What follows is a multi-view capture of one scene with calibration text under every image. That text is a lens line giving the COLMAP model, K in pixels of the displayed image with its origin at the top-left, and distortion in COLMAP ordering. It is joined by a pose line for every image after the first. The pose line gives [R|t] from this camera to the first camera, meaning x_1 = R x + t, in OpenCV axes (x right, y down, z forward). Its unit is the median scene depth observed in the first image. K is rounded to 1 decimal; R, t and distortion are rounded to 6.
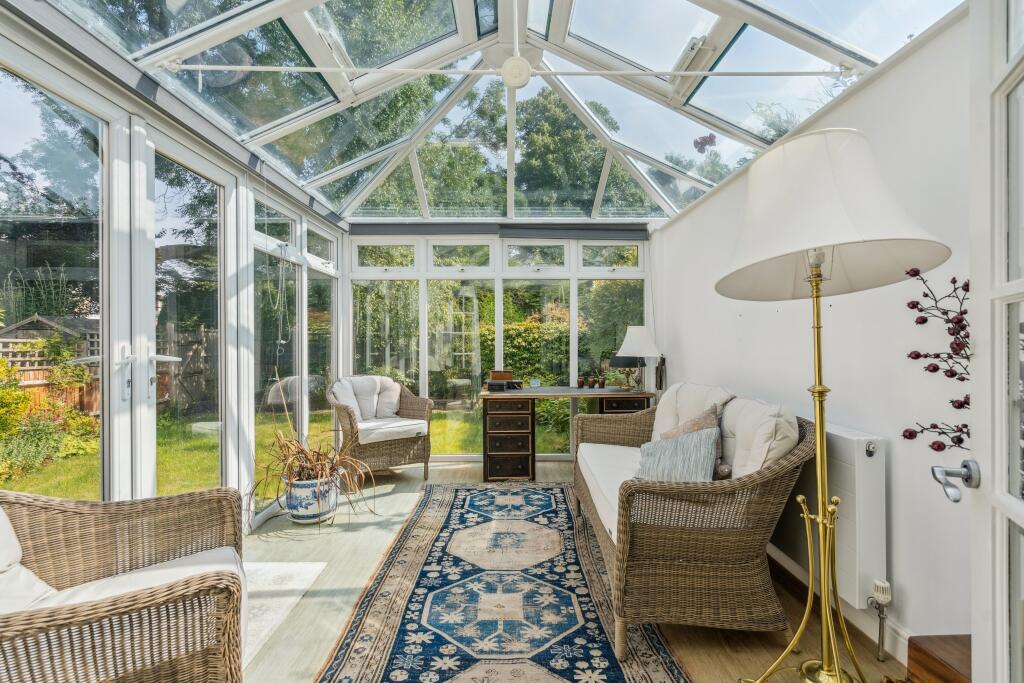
lens RADIAL K [[479.8, 0, 512.0], [0, 479.8, 341.5], [0, 0, 1]] dist [0.000108, 0.000030]
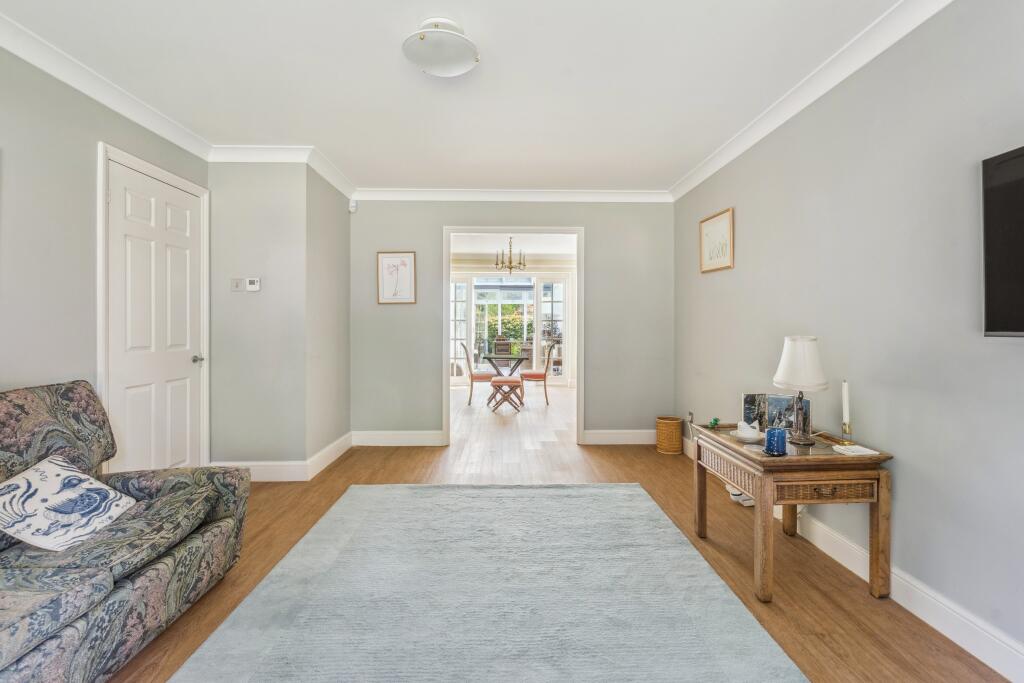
lens RADIAL K [[471.8, 0, 515.5], [0, 471.8, 334.1], [0, 0, 1]] dist [0.001411, 0.000490]
pose [[0.999878, 0.003232, 0.015266, 0.021775], [-0.003453, 0.999889, 0.014473, 0.011264], [-0.015217, -0.014524, 0.999779, -1.605063]]
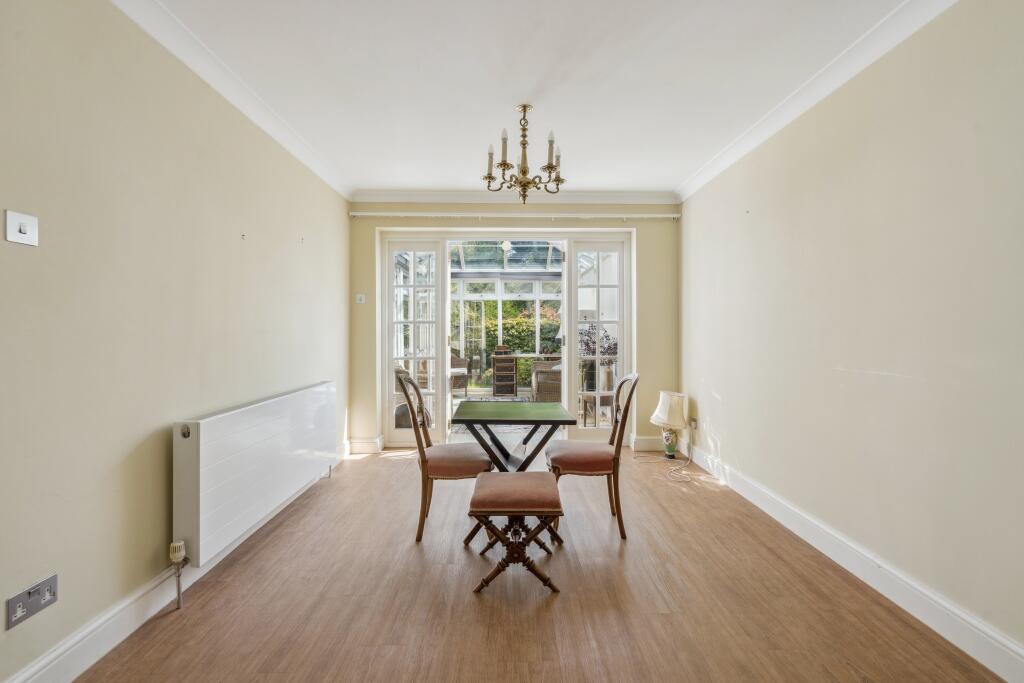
lens RADIAL K [[471.8, 0, 515.5], [0, 471.8, 334.1], [0, 0, 1]] dist [0.001411, 0.000490]
pose [[0.999928, -0.001232, 0.011951, 0.011747], [0.001209, 0.999997, 0.001935, 0.008607], [-0.011953, -0.001920, 0.999927, -0.840396]]
